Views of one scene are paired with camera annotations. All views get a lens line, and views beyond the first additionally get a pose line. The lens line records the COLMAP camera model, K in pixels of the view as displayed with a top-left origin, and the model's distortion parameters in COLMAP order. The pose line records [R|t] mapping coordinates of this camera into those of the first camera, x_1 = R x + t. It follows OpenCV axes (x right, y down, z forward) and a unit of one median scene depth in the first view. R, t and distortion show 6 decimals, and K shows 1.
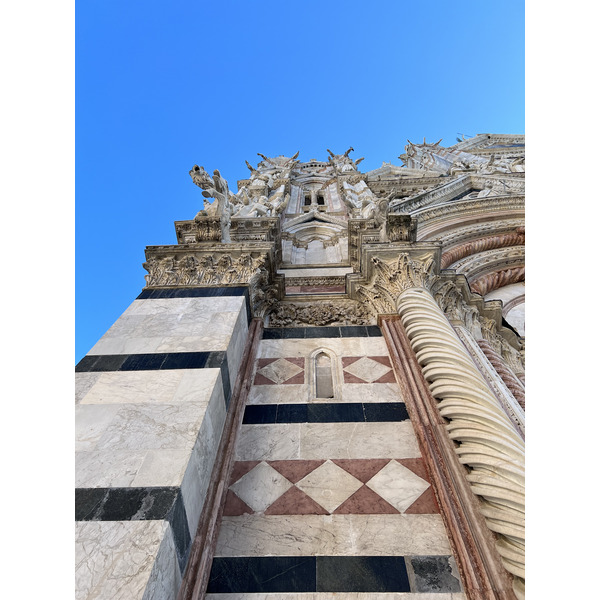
lens RADIAL K [[448.2, 0, 300.0], [0, 448.2, 300.0], [0, 0, 1]] dist [0.081804, -0.093982]
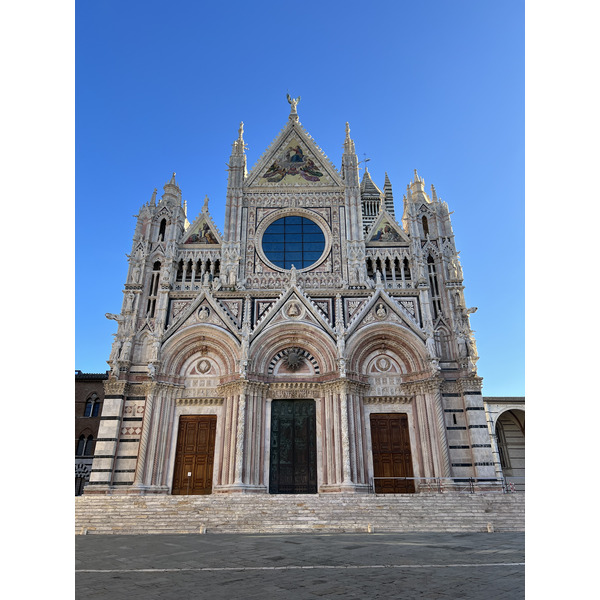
lens RADIAL K [[448.3, 0, 301.2], [0, 448.3, 298.0], [0, 0, 1]] dist [0.081168, -0.096108]
pose [[0.998762, -0.020090, 0.045509, 2.280114], [-0.014281, 0.760520, 0.649157, -5.600466], [-0.047652, -0.649003, 0.759292, -3.265667]]
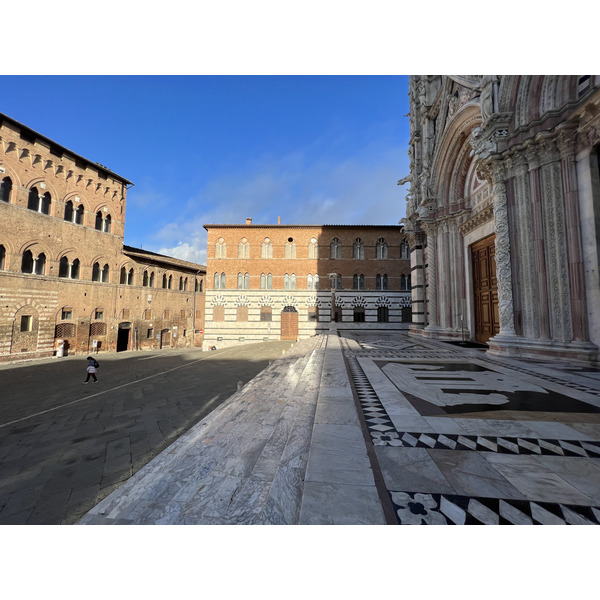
lens RADIAL K [[240.0, 0, 297.3], [0, 240.0, 297.5], [0, 0, 1]] dist [-0.001907, -0.000267]
pose [[-0.097836, -0.103095, -0.989848, 3.686923], [0.901884, 0.411323, -0.131982, -0.885213], [0.420754, -0.905640, 0.052737, -0.629101]]
